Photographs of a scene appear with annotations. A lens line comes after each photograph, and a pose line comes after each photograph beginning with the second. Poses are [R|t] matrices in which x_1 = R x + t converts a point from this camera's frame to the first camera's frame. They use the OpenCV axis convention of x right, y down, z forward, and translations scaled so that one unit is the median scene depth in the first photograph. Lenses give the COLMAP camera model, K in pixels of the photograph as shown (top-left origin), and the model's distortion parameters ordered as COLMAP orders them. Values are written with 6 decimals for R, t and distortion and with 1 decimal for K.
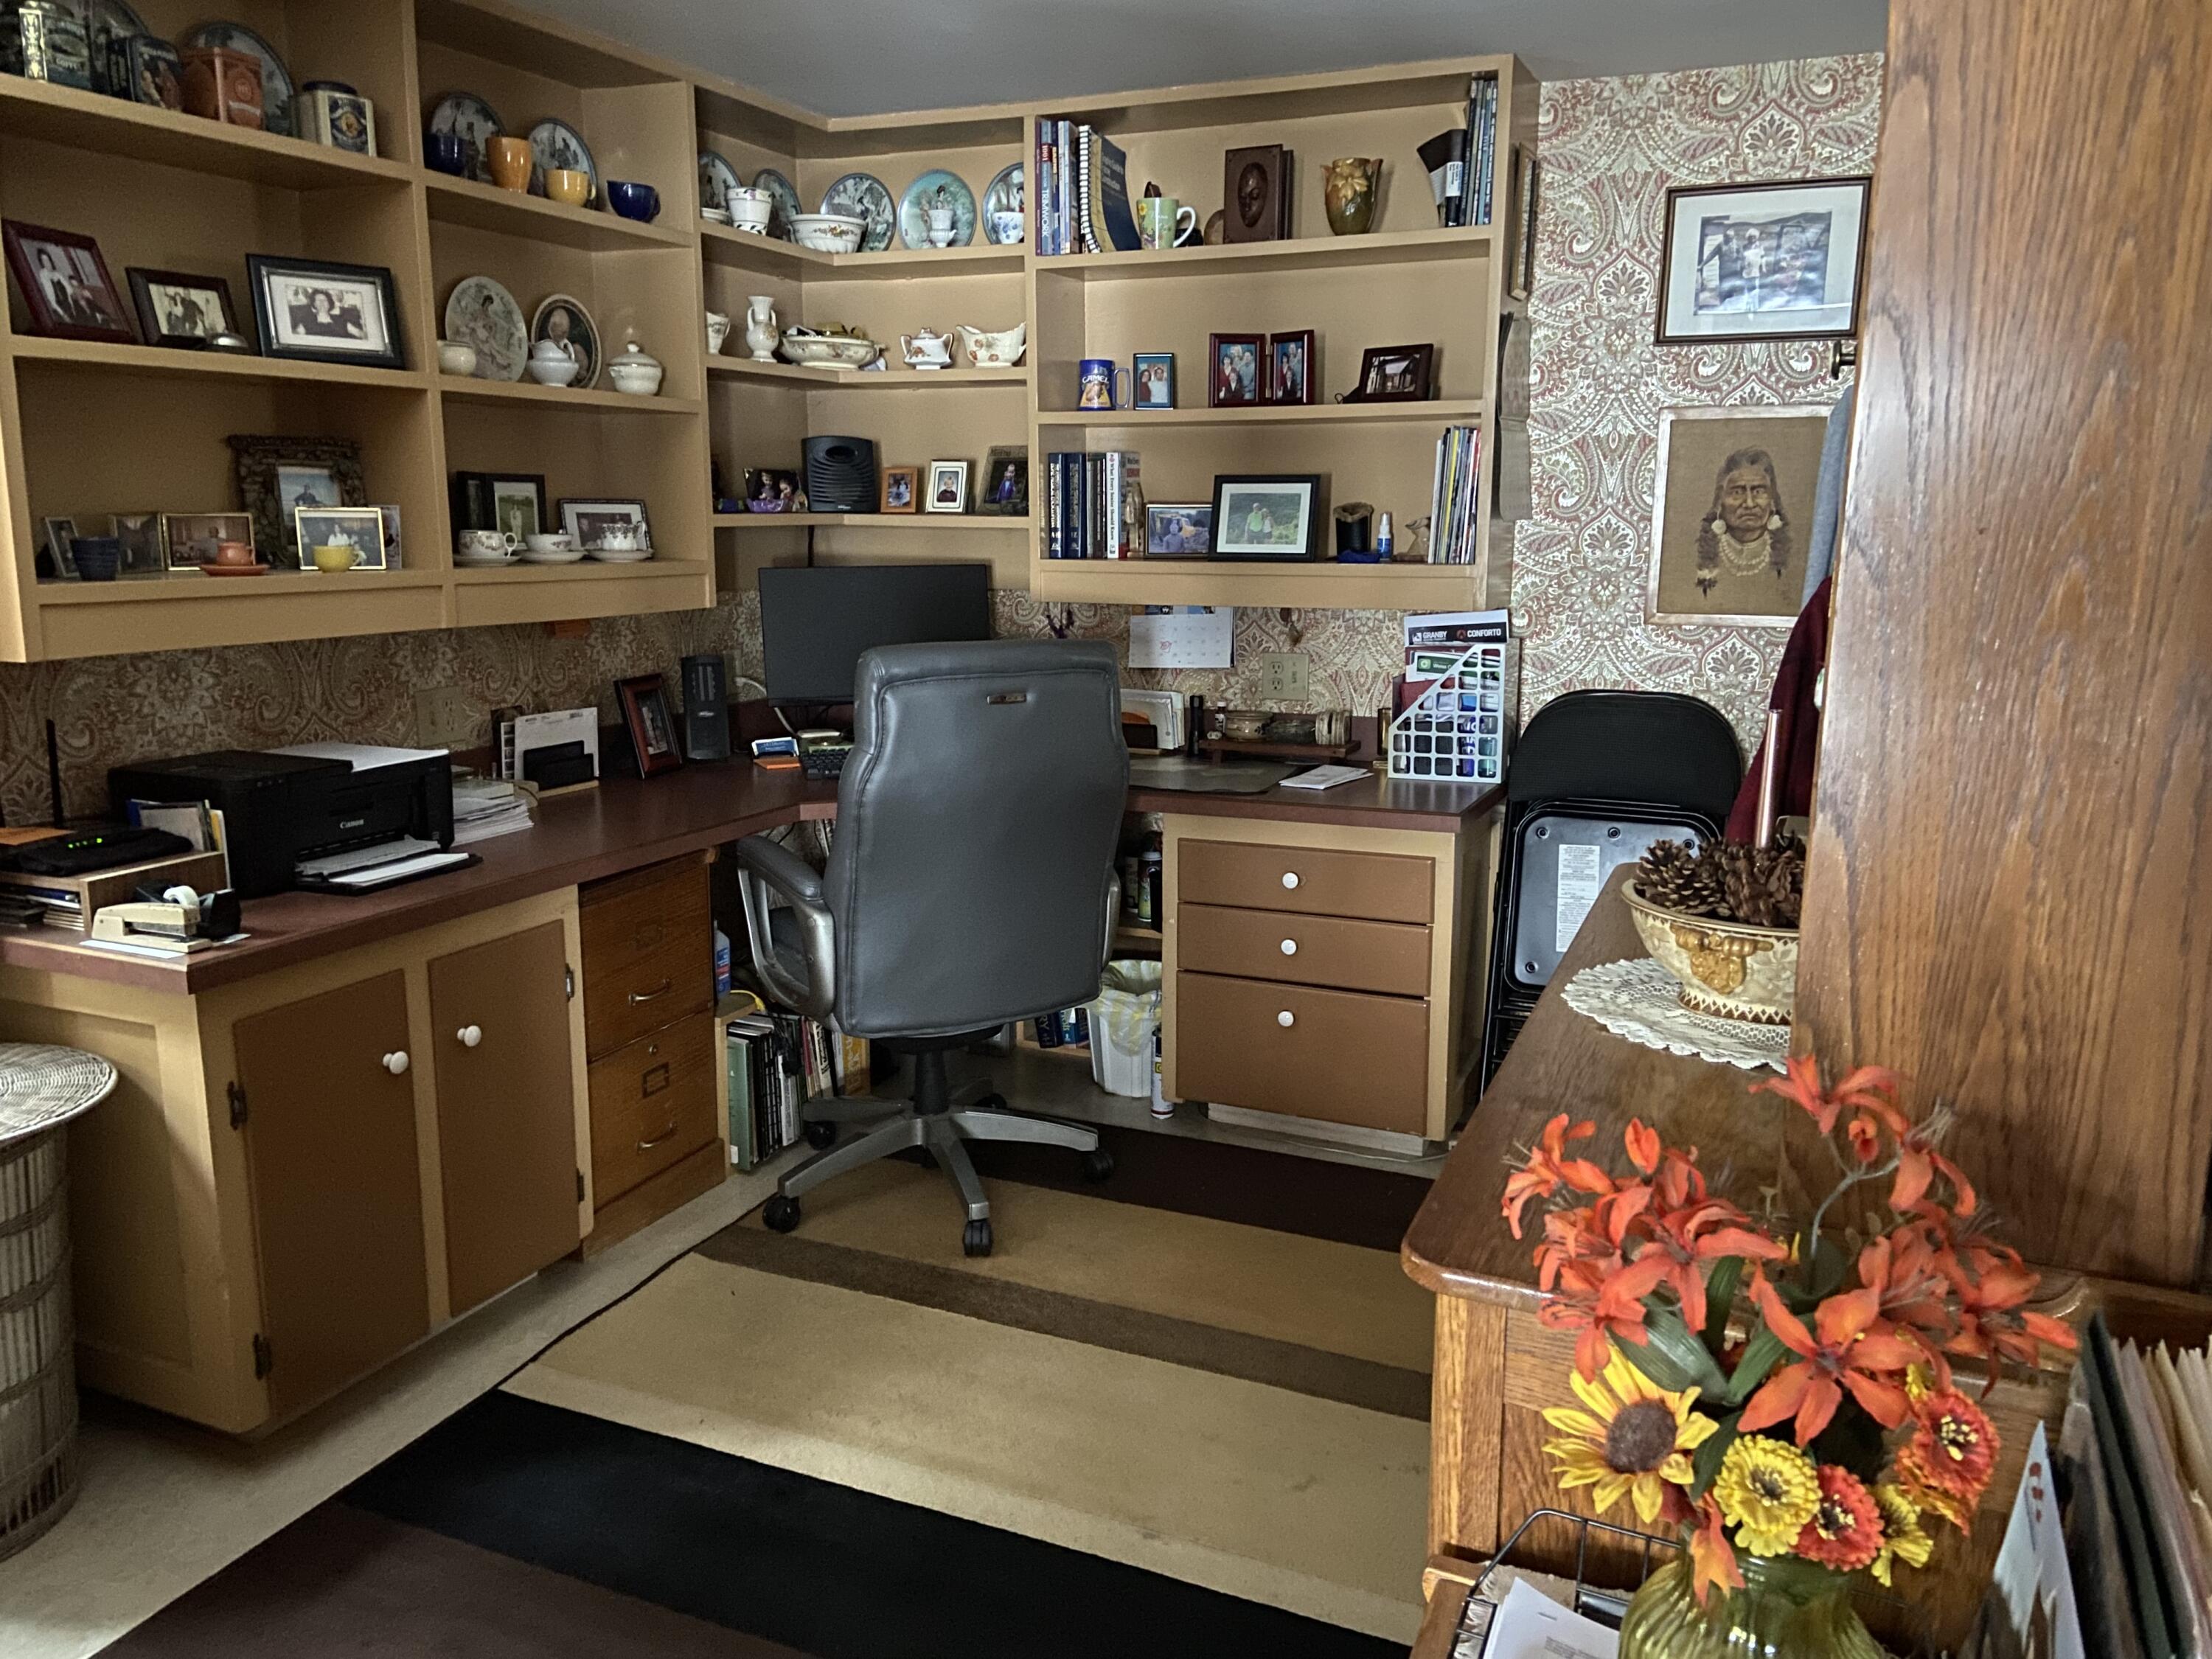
lens RADIAL K [[1624.2, 0, 1106.0], [0, 1624.2, 829.5], [0, 0, 1]] dist [0.191973, -0.210003]
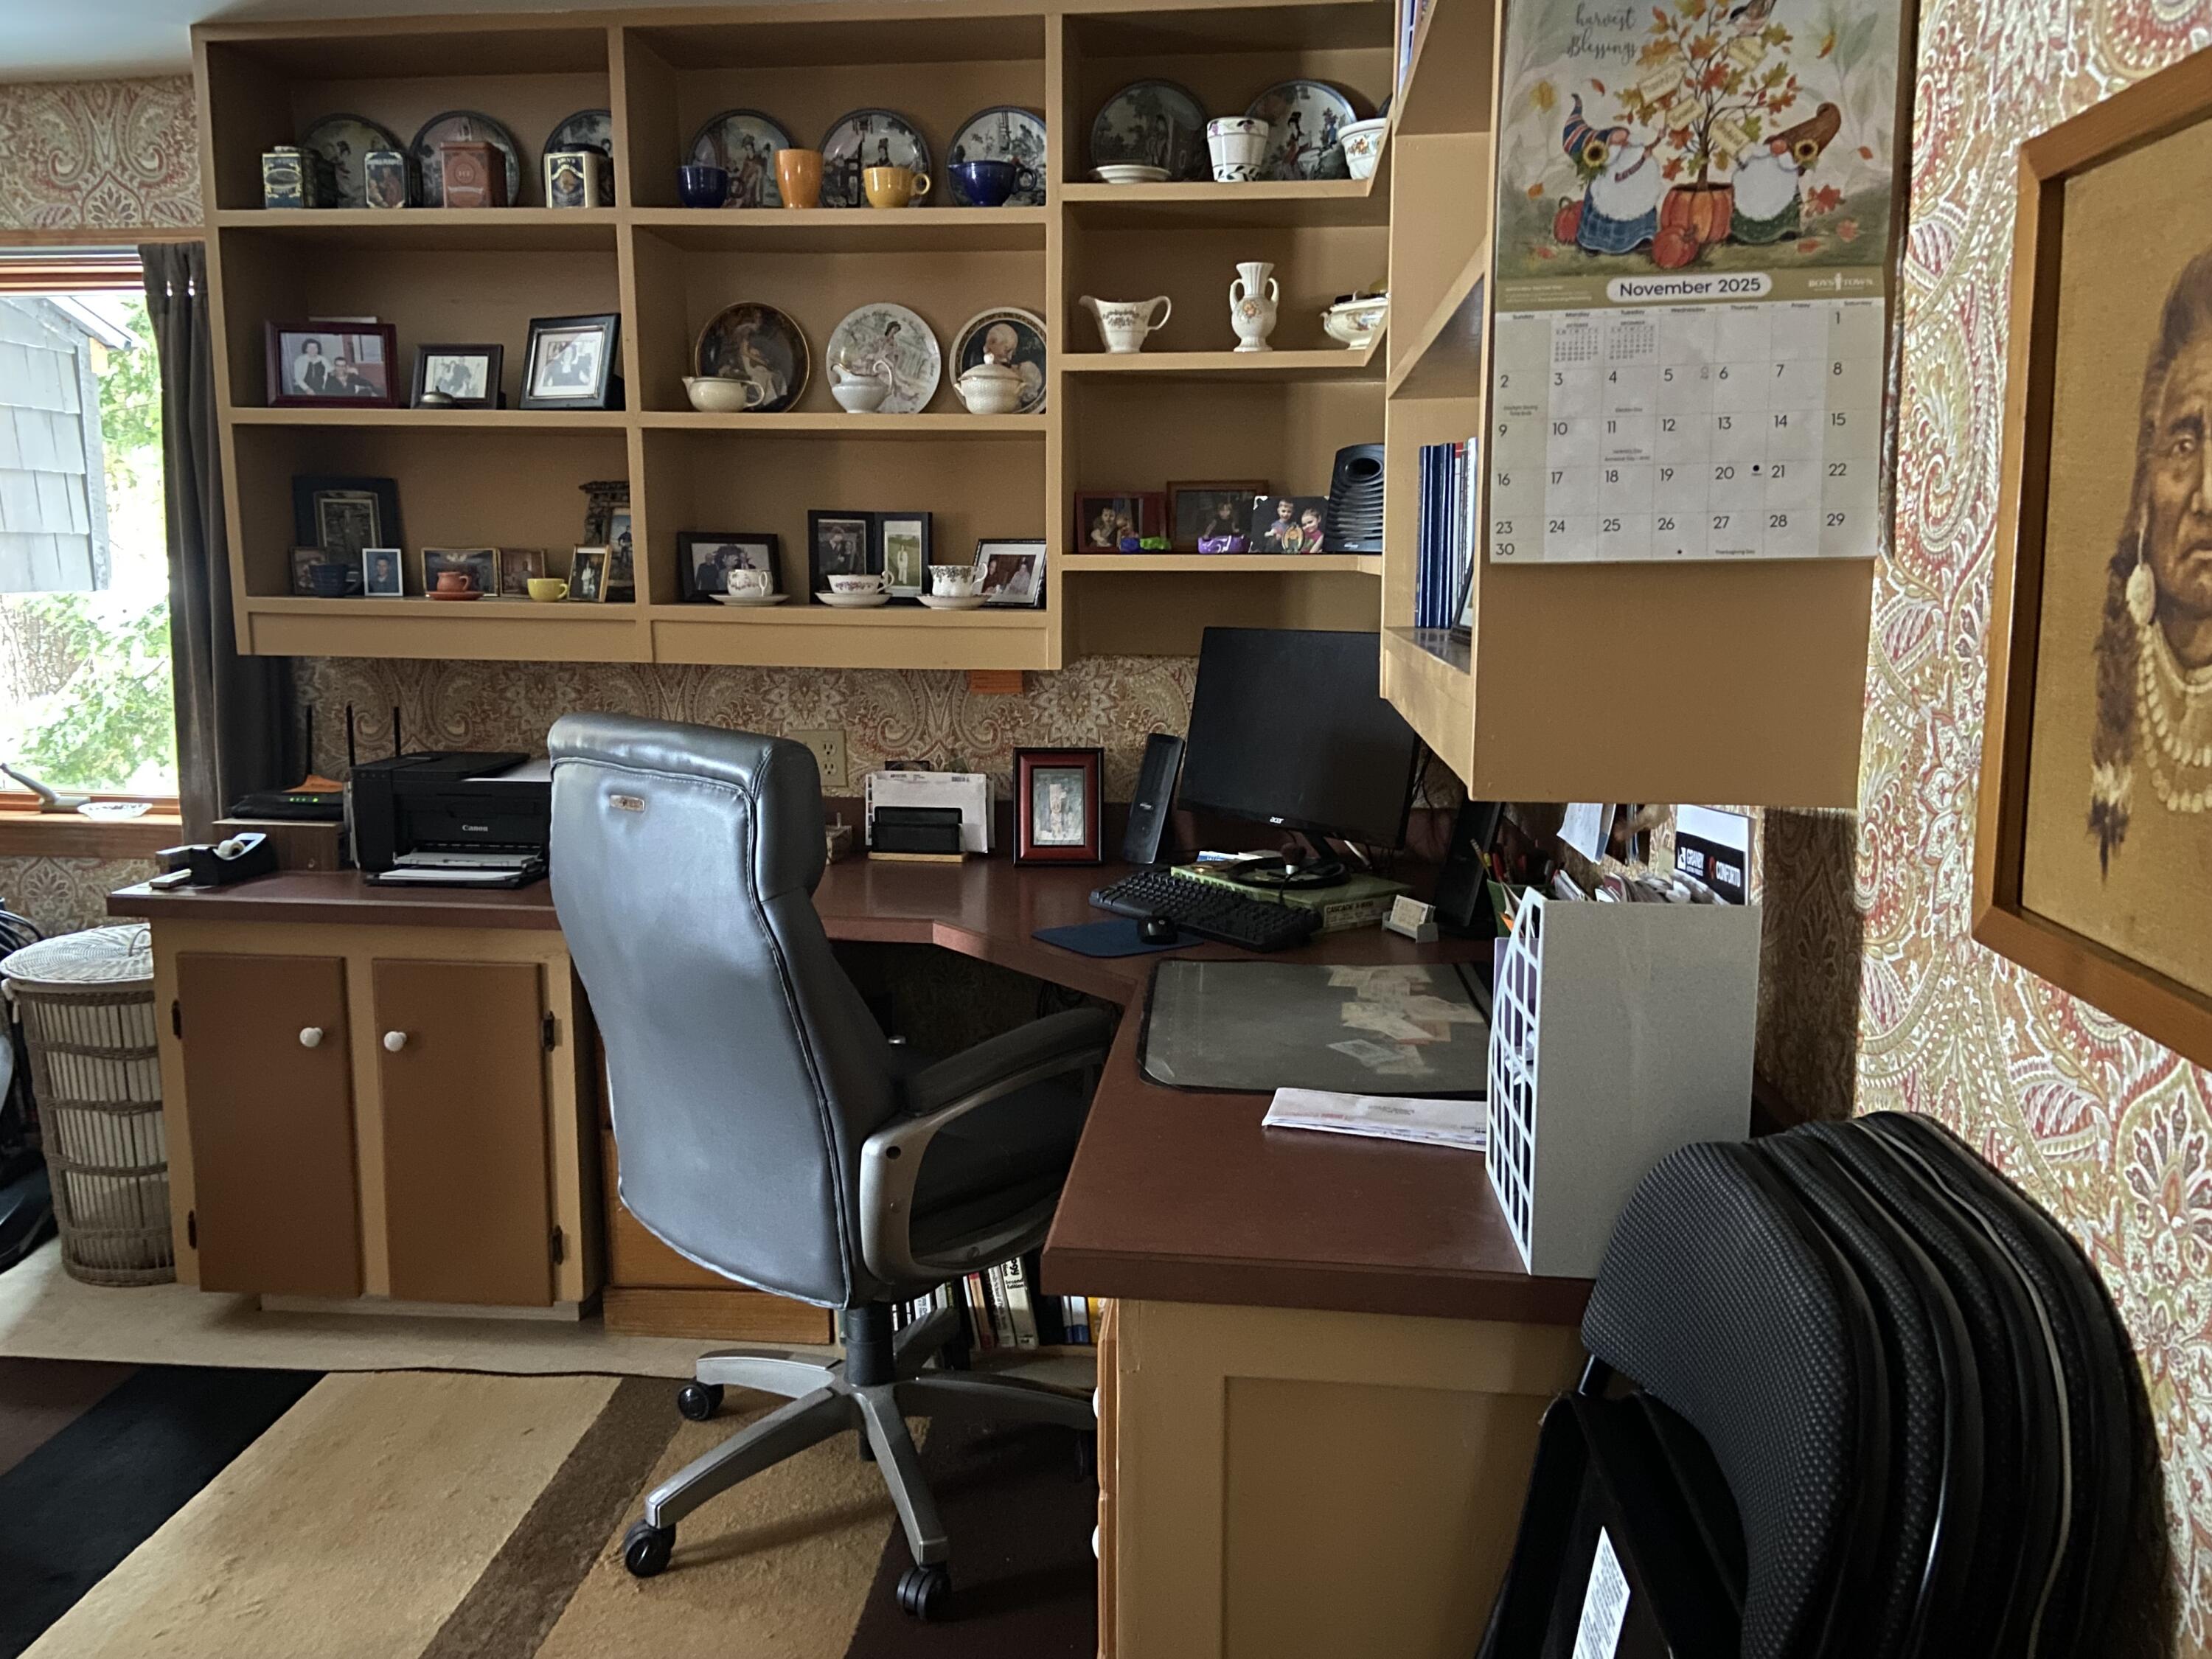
lens RADIAL K [[1646.3, 0, 1106.0], [0, 1646.3, 829.5], [0, 0, 1]] dist [0.168199, -0.242417]
pose [[0.317680, 0.152279, -0.935890, 0.649232], [-0.190496, 0.977145, 0.094329, -0.169701], [0.928865, 0.148317, 0.339428, 0.929757]]
